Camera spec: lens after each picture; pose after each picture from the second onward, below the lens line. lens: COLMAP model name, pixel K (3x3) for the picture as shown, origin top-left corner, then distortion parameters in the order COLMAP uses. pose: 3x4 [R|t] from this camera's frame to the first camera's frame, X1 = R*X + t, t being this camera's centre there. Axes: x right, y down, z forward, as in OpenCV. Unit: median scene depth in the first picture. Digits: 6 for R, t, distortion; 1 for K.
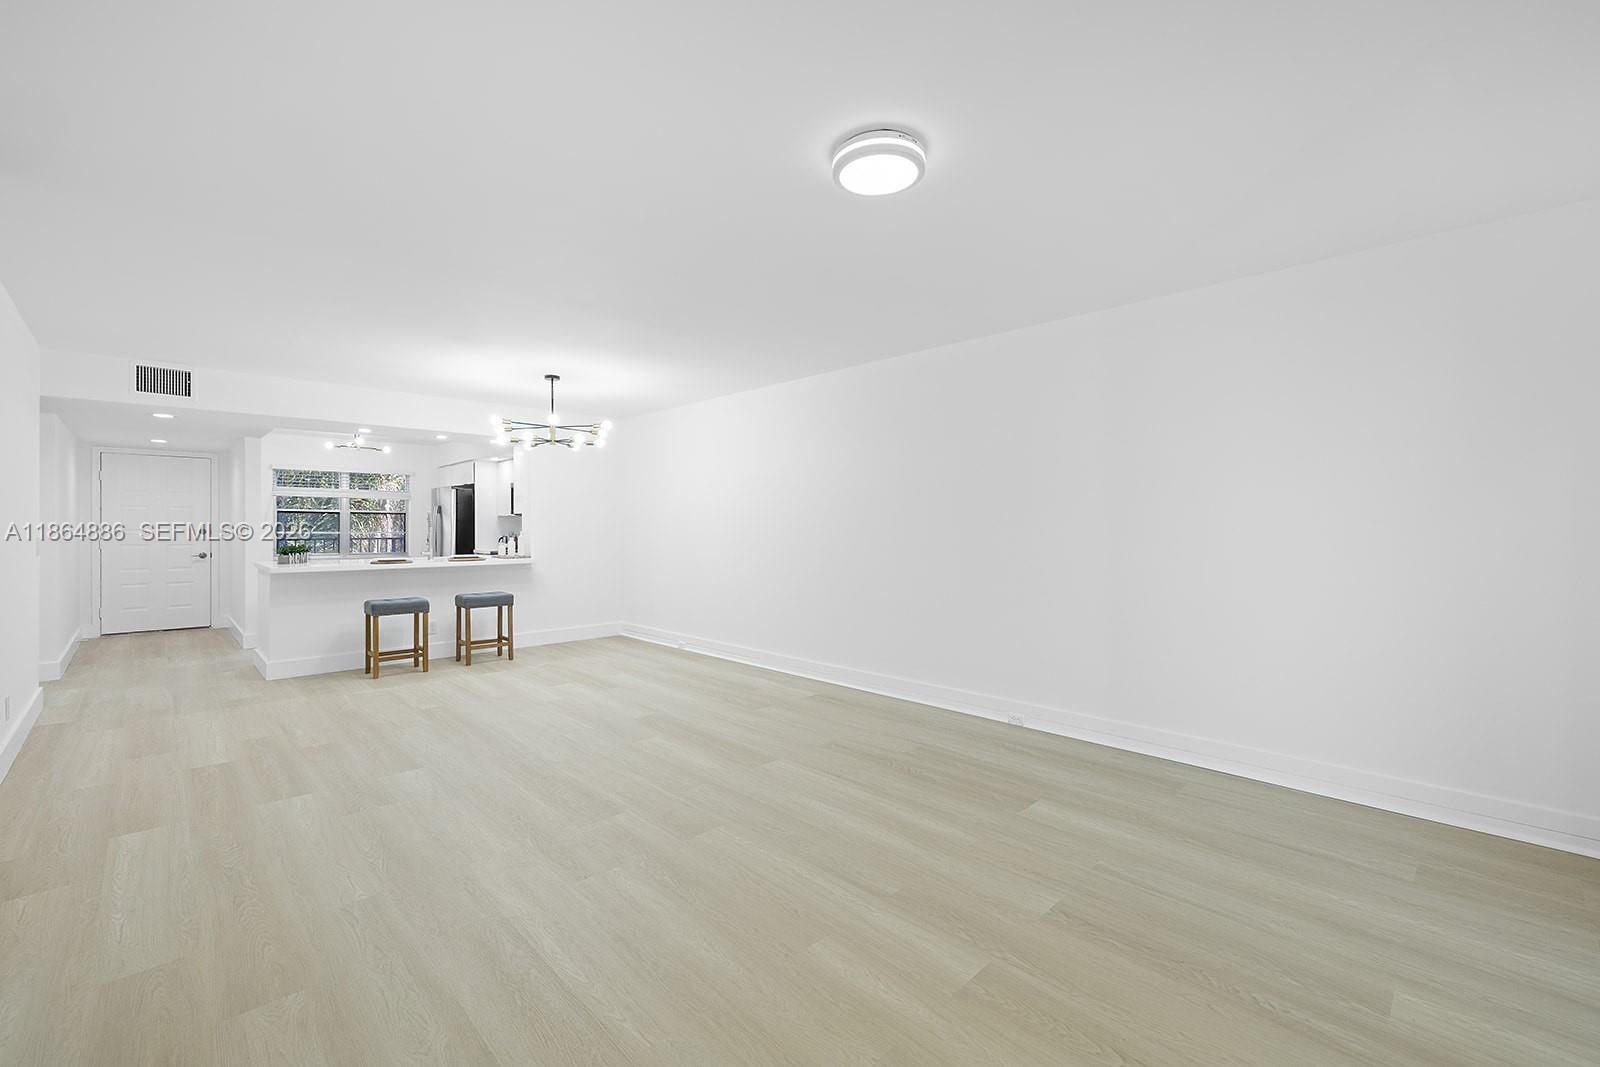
lens RADIAL K [[681.8, 0, 789.7], [0, 681.8, 516.2], [0, 0, 1]] dist [-0.000246, 0.000134]
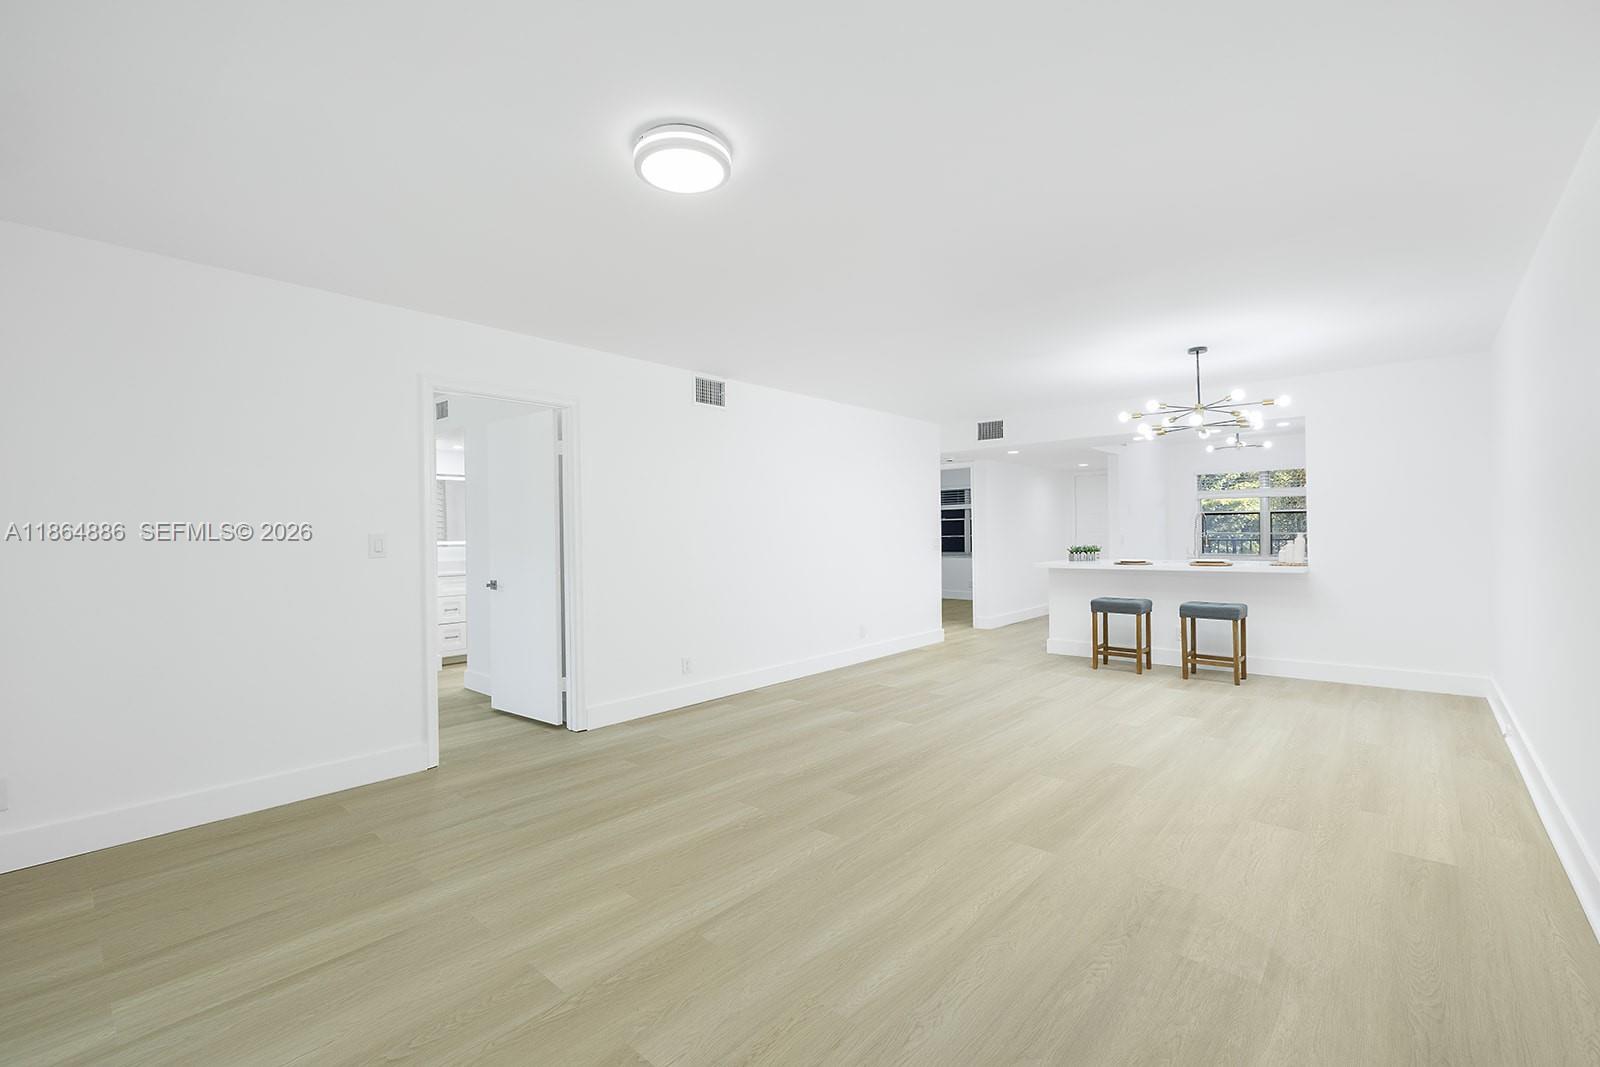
lens RADIAL K [[681.8, 0, 789.7], [0, 681.8, 516.2], [0, 0, 1]] dist [-0.000246, 0.000134]
pose [[0.070039, -0.024586, -0.997241, 0.426992], [0.026060, 0.999400, -0.022809, 0.006700], [0.997204, -0.024391, 0.070638, 0.420858]]
